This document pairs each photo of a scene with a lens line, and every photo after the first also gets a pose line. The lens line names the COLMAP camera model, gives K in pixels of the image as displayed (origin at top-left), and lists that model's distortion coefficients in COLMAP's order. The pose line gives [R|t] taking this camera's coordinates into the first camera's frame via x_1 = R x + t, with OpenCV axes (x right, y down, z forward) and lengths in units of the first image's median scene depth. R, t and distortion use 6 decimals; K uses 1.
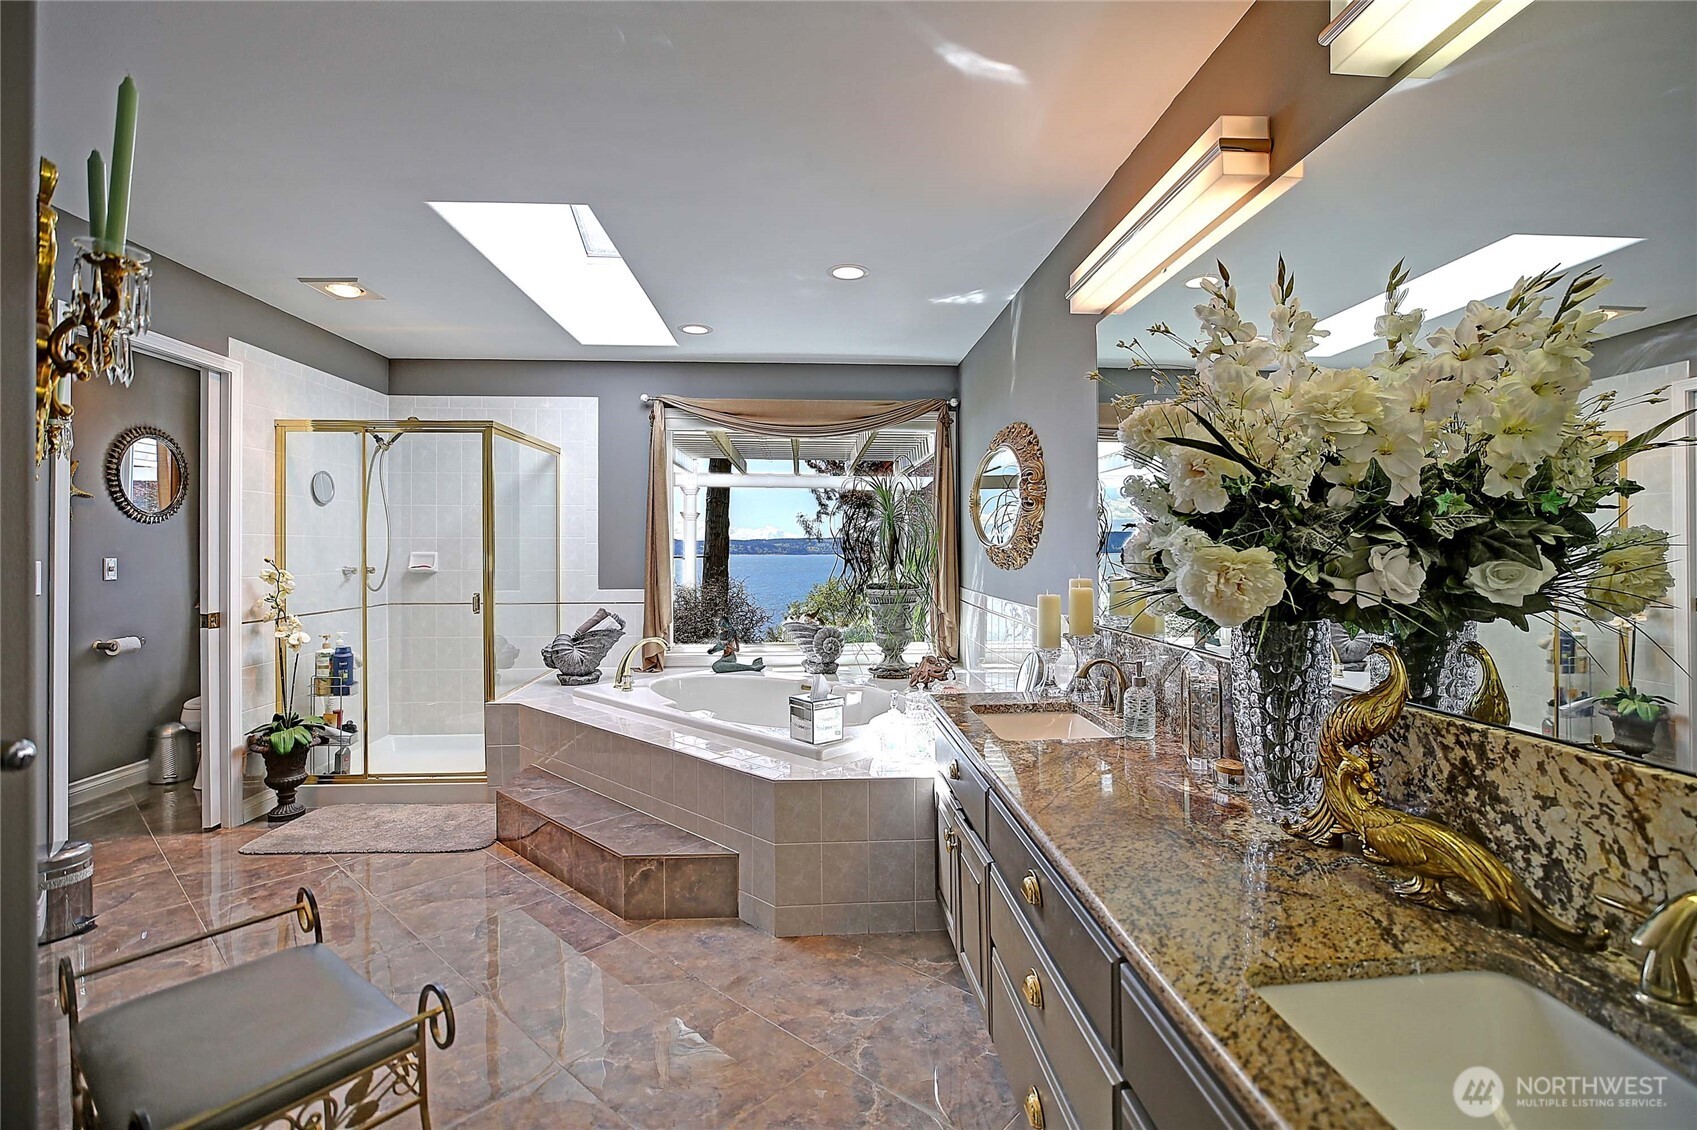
lens RADIAL K [[777.1, 0, 846.6], [0, 777.1, 539.5], [0, 0, 1]] dist [-0.027268, 0.008912]
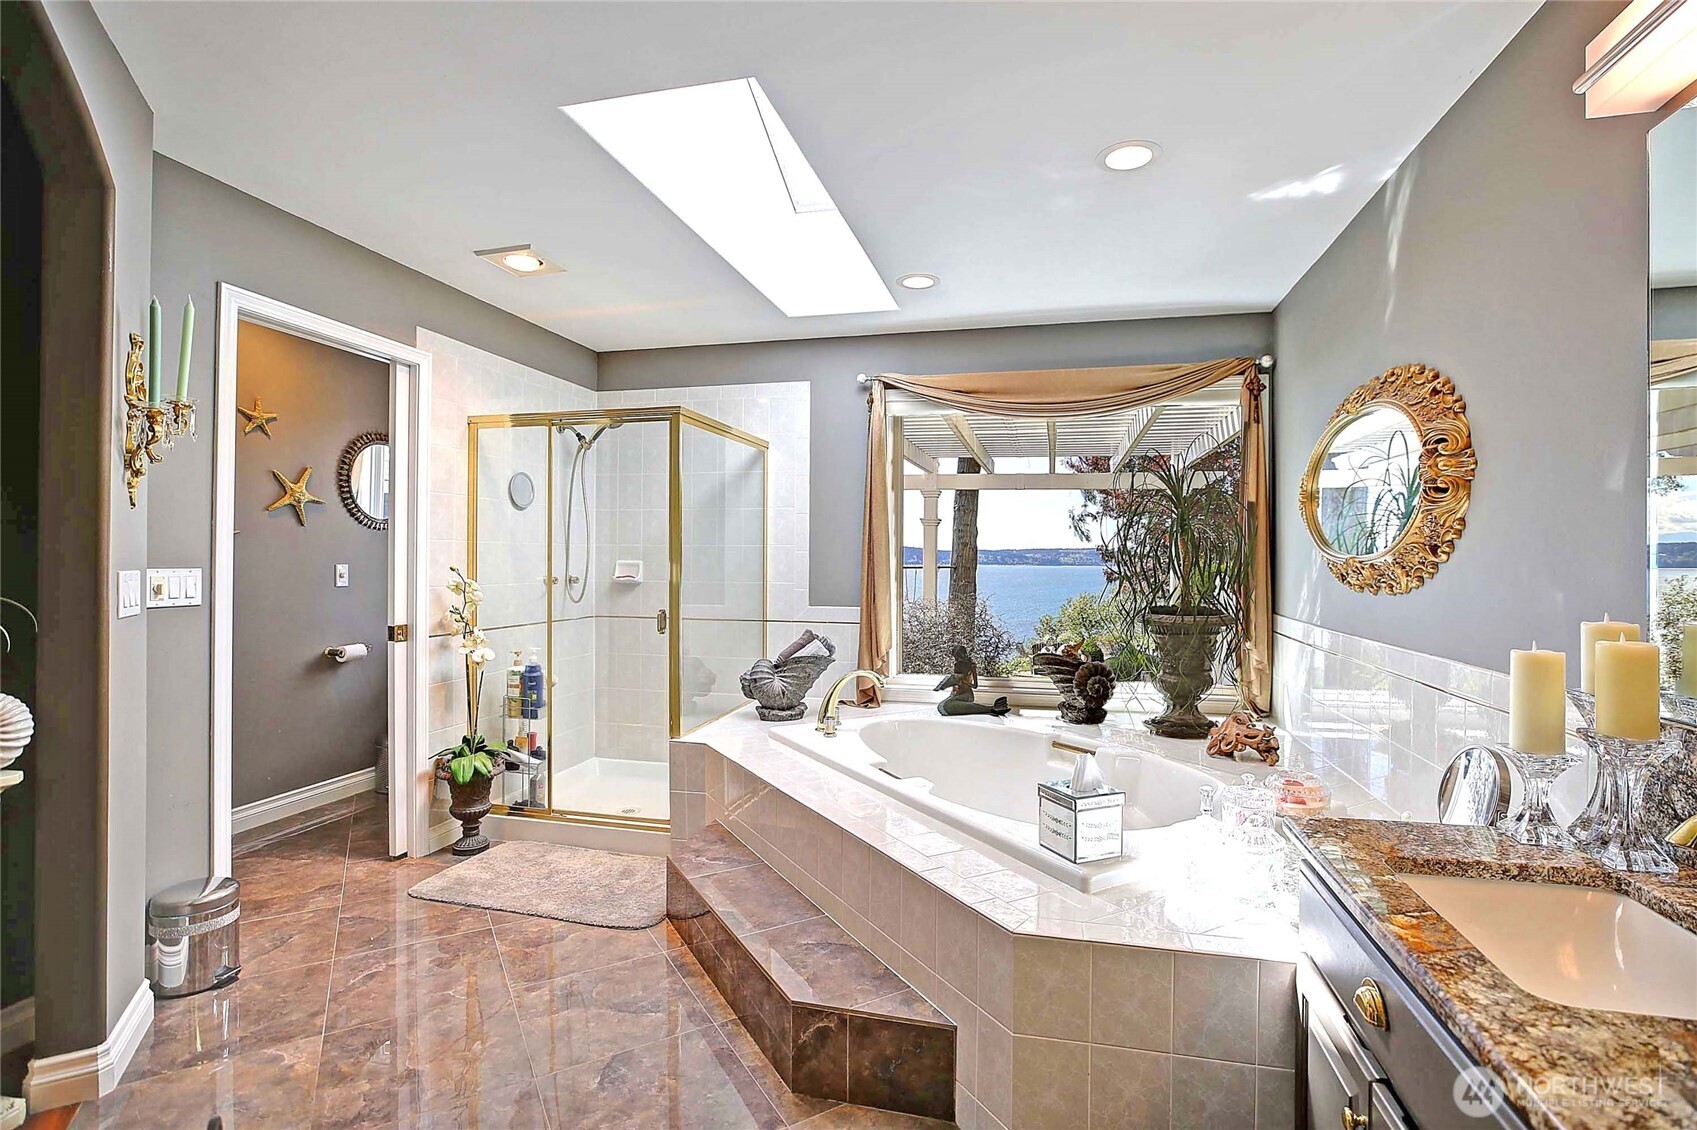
lens RADIAL K [[777.1, 0, 868.7], [0, 777.1, 562.3], [0, 0, 1]] dist [-0.027268, 0.008912]
pose [[0.959688, 0.008194, -0.280948, -0.021289], [-0.003579, 0.999850, 0.016935, 0.002168], [0.281045, -0.015246, 0.959573, 0.245631]]
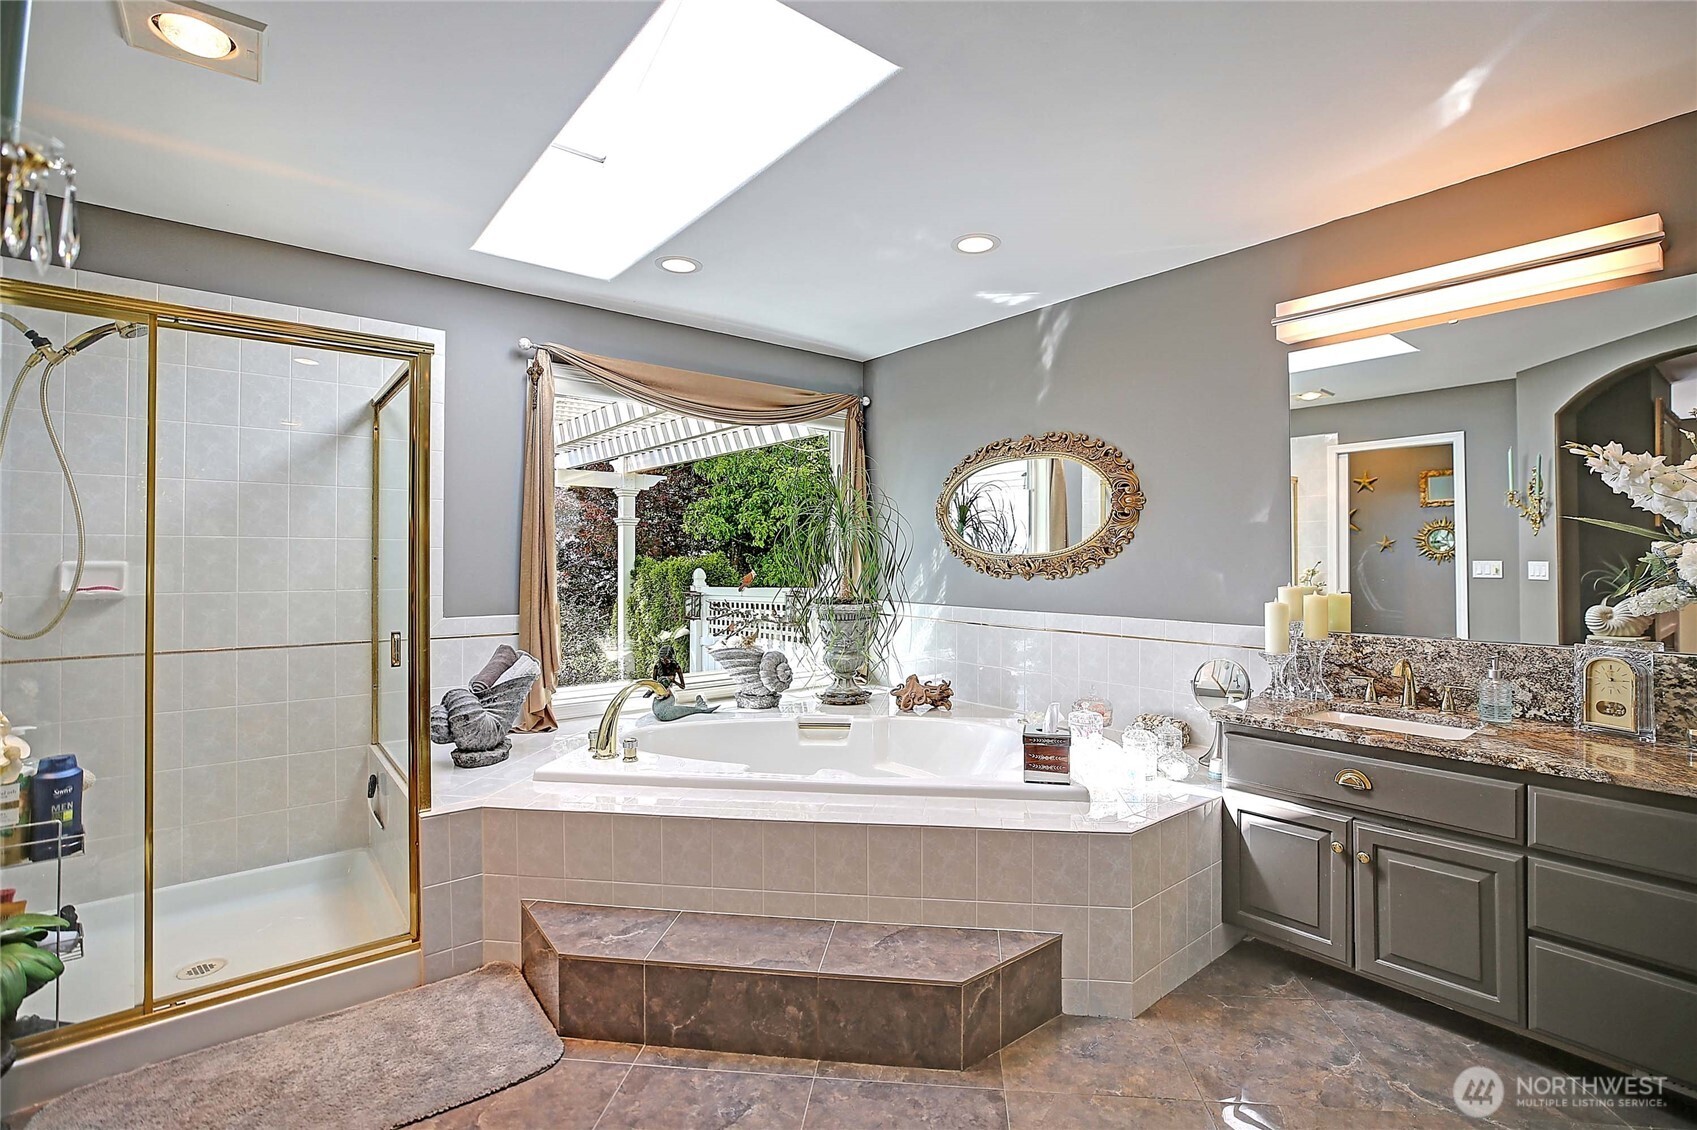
lens RADIAL K [[777.1, 0, 847.1], [0, 777.1, 544.5], [0, 0, 1]] dist [-0.027268, 0.008912]
pose [[0.811590, 0.012759, 0.584088, -0.545533], [-0.010196, 0.999919, -0.007674, 0.004042], [-0.584139, 0.000273, 0.811654, 0.324476]]
